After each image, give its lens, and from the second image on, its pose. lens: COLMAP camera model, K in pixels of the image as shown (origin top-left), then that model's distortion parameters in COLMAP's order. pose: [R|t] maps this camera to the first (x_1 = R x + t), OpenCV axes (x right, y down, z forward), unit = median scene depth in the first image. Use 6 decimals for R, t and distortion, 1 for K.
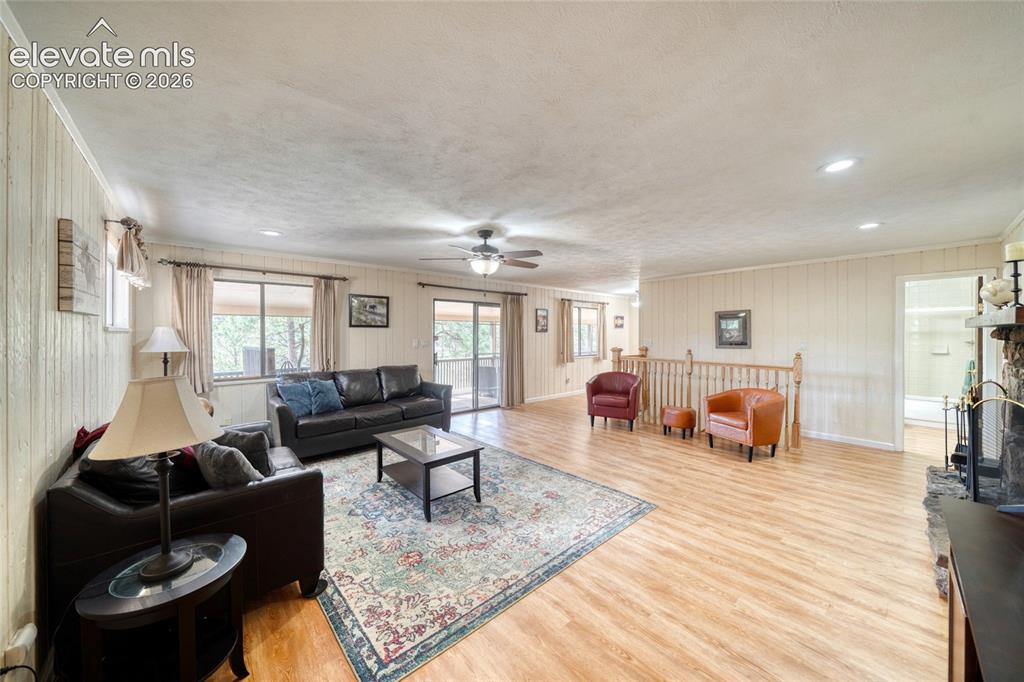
lens RADIAL K [[355.7, 0, 512.0], [0, 355.7, 337.7], [0, 0, 1]] dist [-0.003001, 0.000133]
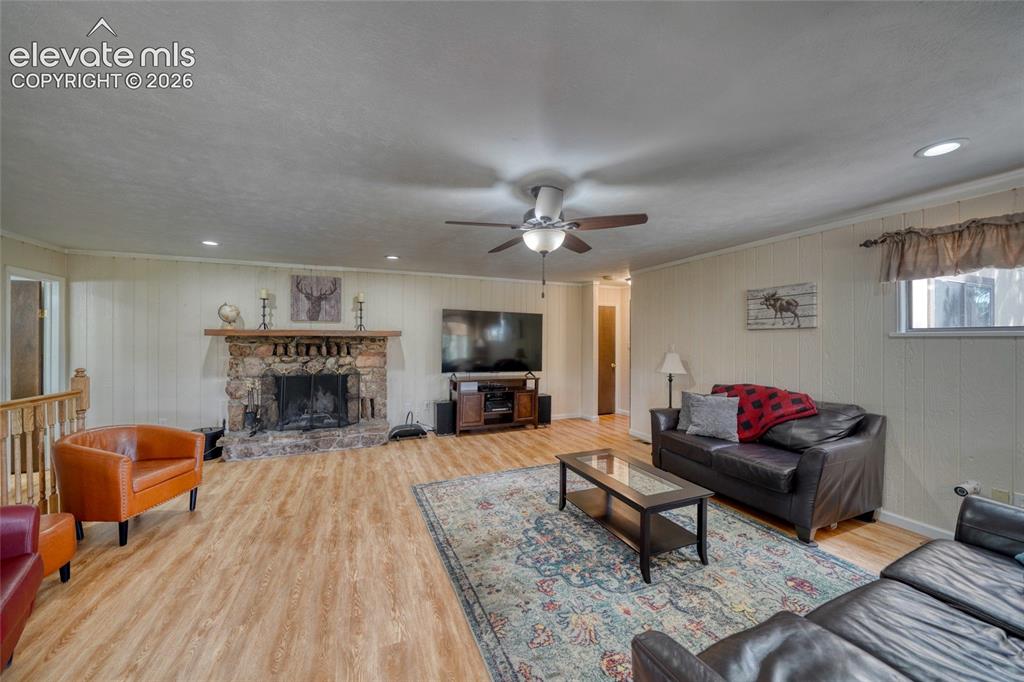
lens RADIAL K [[370.3, 0, 514.4], [0, 370.3, 339.4], [0, 0, 1]] dist [-0.011247, 0.000161]
pose [[-0.951223, -0.000038, 0.308504, -0.249764], [0.003553, 0.999932, 0.011077, -0.018972], [-0.308483, 0.011633, -0.951159, 1.750616]]
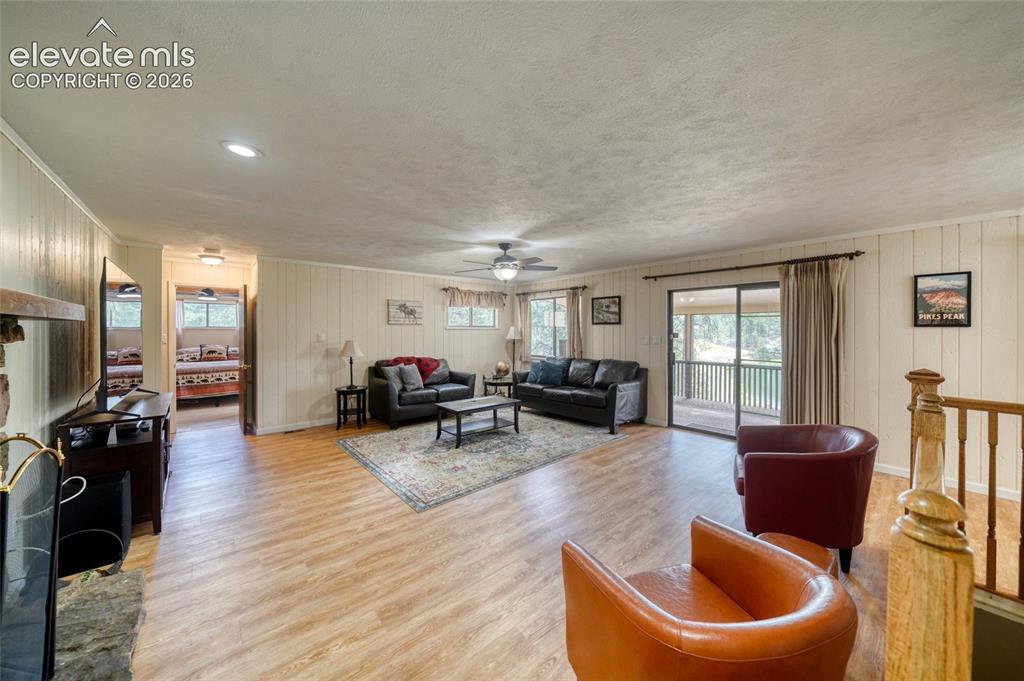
lens RADIAL K [[355.7, 0, 510.9], [0, 355.7, 331.4], [0, 0, 1]] dist [-0.003001, 0.000133]
pose [[-0.008349, 0.003614, -0.999959, 1.153814], [-0.011593, 0.999926, 0.003711, -0.011179], [0.999898, 0.011624, -0.008306, 1.067469]]
